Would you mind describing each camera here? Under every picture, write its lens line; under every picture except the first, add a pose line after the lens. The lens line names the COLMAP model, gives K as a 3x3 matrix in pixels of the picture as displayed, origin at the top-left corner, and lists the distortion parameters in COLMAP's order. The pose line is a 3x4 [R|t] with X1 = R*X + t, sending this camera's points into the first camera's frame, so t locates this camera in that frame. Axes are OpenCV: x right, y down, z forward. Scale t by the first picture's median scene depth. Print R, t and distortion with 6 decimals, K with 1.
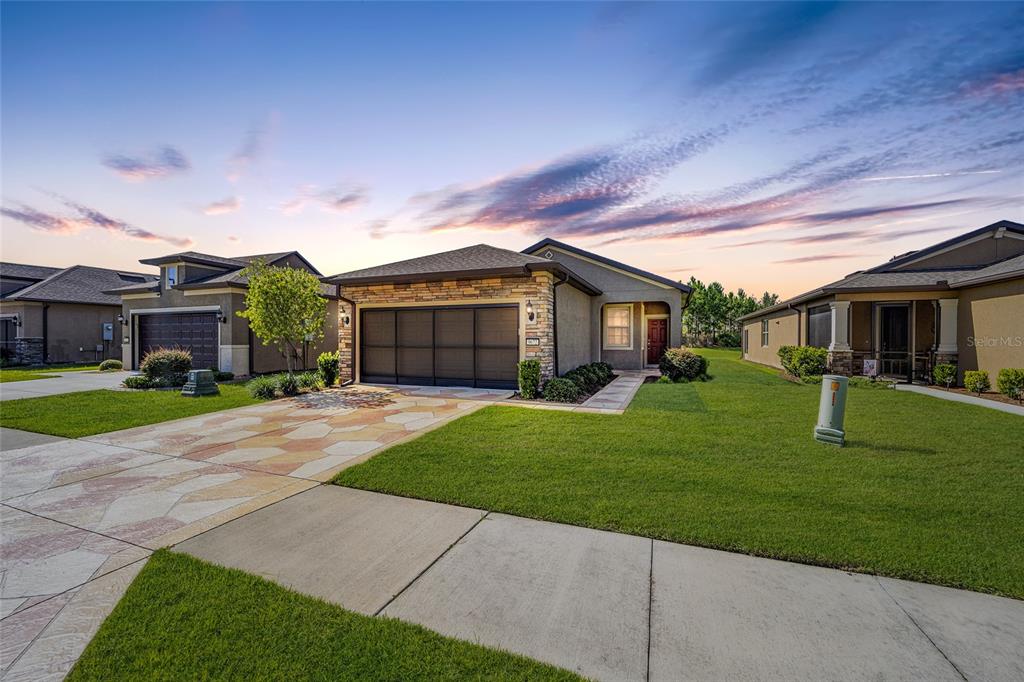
lens RADIAL K [[415.2, 0, 510.4], [0, 415.2, 338.1], [0, 0, 1]] dist [-0.004339, -0.000700]
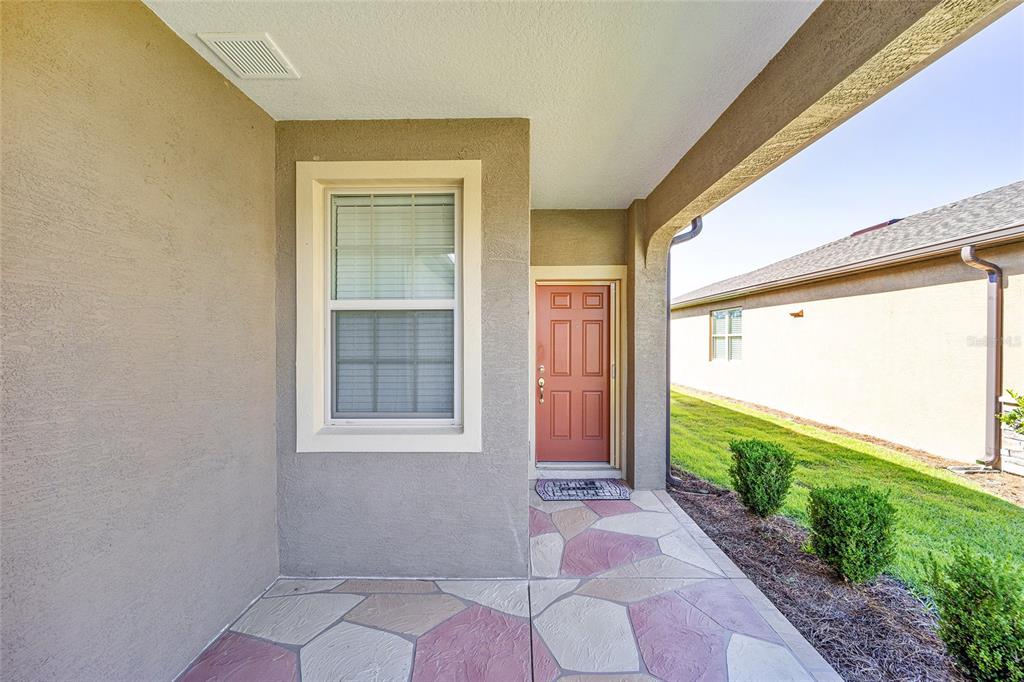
lens RADIAL K [[415.2, 0, 511.8], [0, 415.2, 342.1], [0, 0, 1]] dist [-0.004339, -0.000700]
pose [[0.934561, -0.009905, 0.355664, 0.232537], [0.010823, 0.999941, -0.000592, -0.011915], [-0.355638, 0.004403, 0.934614, 0.787232]]
